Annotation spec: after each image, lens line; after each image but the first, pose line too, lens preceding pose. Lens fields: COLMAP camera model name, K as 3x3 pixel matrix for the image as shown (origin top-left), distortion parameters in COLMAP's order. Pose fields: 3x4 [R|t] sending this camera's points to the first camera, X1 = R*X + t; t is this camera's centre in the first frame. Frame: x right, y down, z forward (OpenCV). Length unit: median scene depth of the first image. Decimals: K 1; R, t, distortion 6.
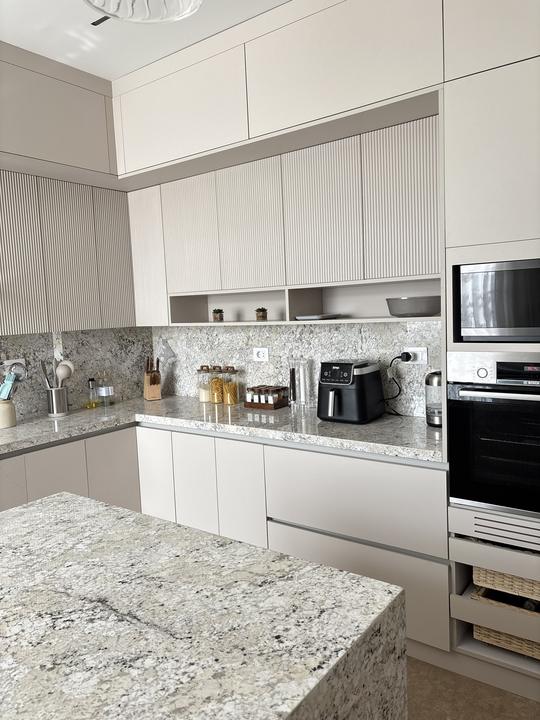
lens RADIAL K [[556.2, 0, 269.4], [0, 556.2, 359.0], [0, 0, 1]] dist [0.055657, -0.020291]
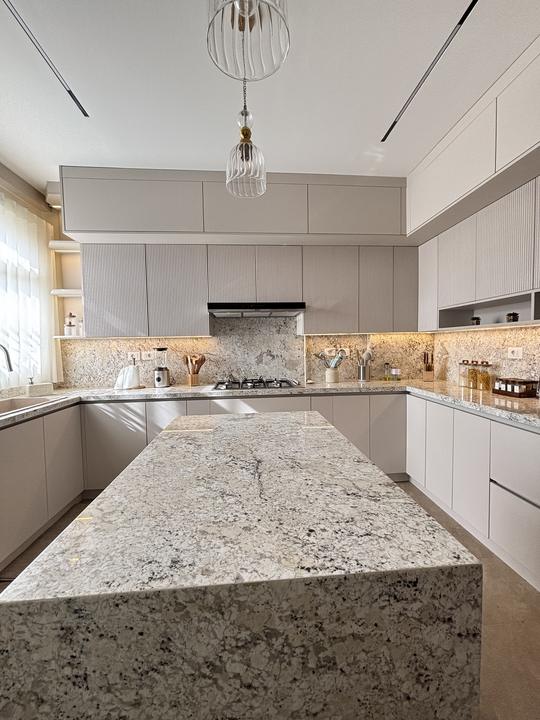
lens RADIAL K [[296.3, 0, 271.0], [0, 296.3, 358.9], [0, 0, 1]] dist [0.012436, 0.000842]
pose [[0.662745, 0.068010, -0.745751, 0.280453], [-0.084876, 0.996272, 0.015427, 0.094053], [0.744020, 0.053072, 0.666047, 0.354056]]
